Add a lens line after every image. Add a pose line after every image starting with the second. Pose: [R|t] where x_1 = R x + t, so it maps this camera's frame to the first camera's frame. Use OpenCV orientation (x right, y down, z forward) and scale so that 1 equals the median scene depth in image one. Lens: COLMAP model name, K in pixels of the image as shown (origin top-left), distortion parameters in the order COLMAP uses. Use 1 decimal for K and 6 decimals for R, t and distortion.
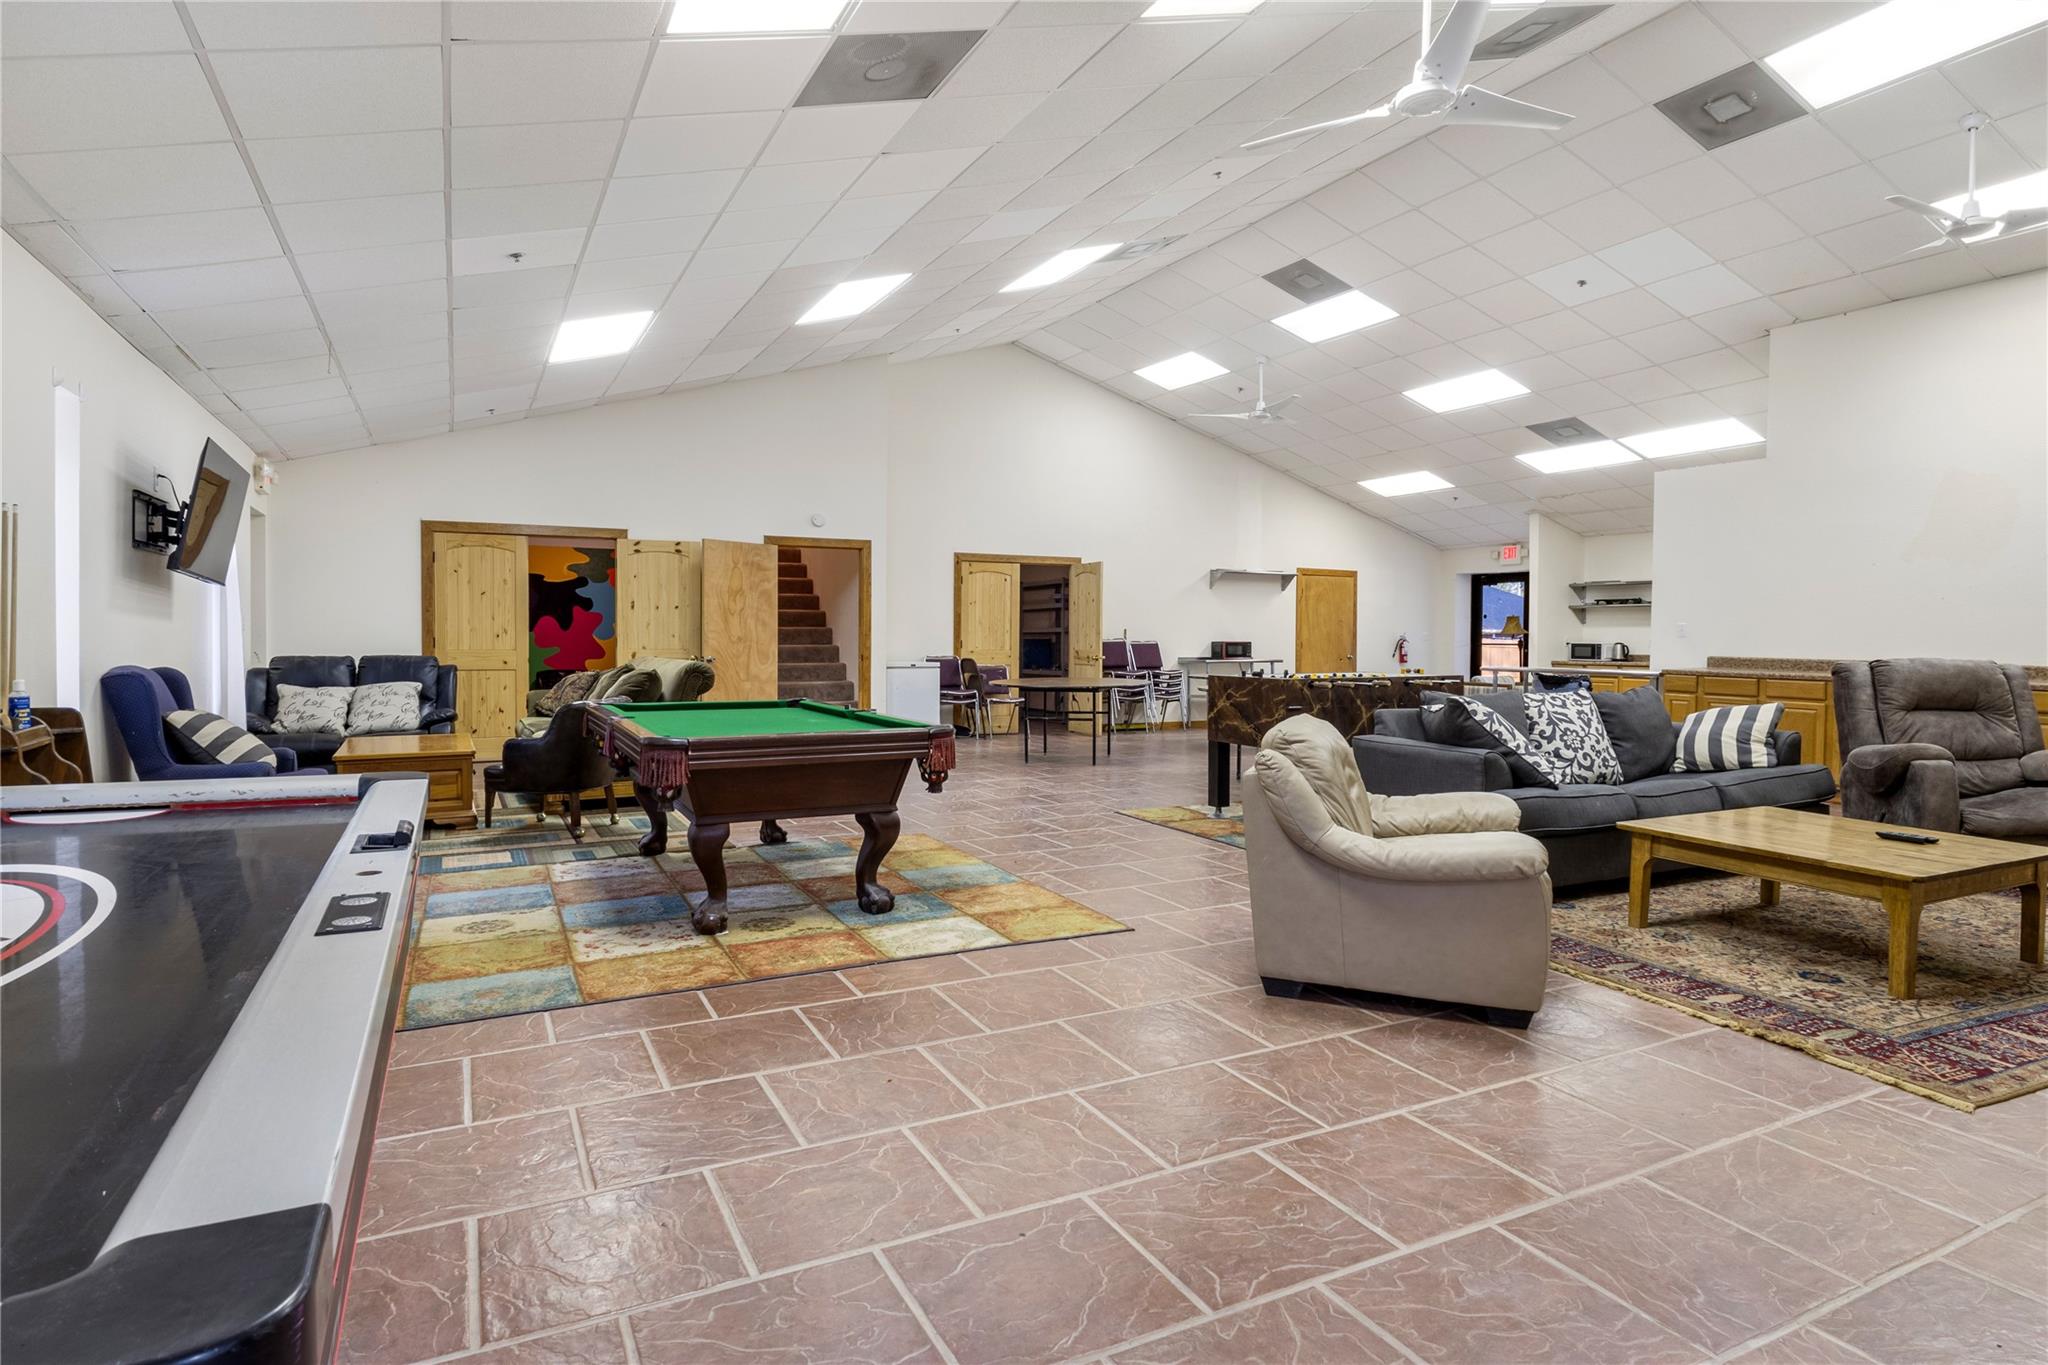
lens RADIAL K [[1111.6, 0, 1028.7], [0, 1111.6, 636.1], [0, 0, 1]] dist [-0.000749, -0.001521]
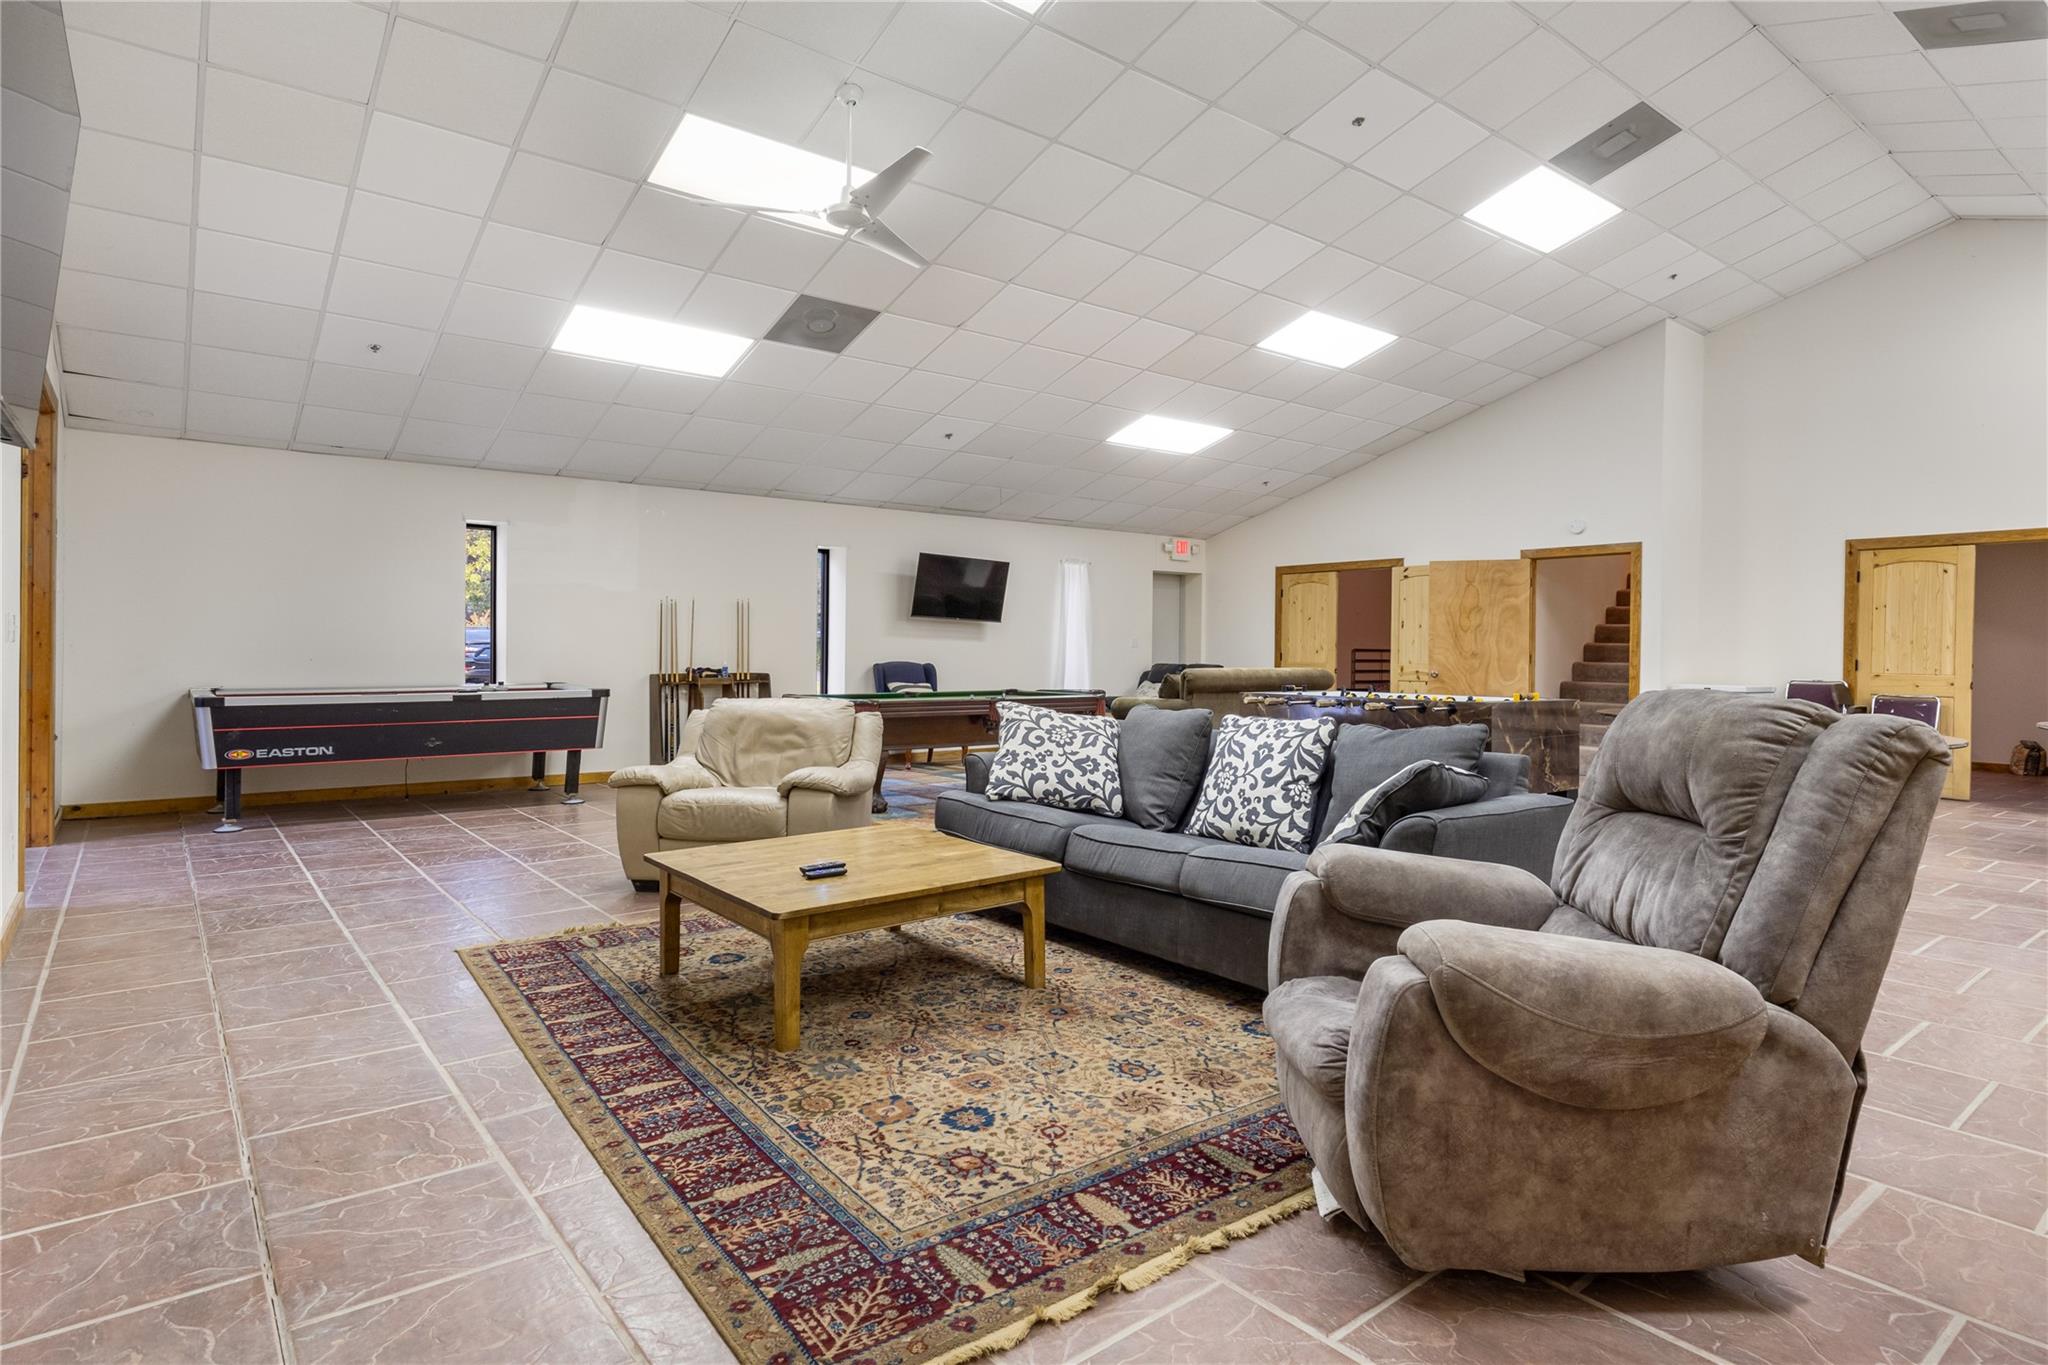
lens RADIAL K [[1111.6, 0, 1028.7], [0, 1111.6, 636.1], [0, 0, 1]] dist [-0.000749, -0.001521]
pose [[0.199625, -0.016208, -0.979738, 0.717643], [-0.008730, 0.999794, -0.018318, 0.007996], [0.979833, 0.012210, 0.199443, 0.433426]]
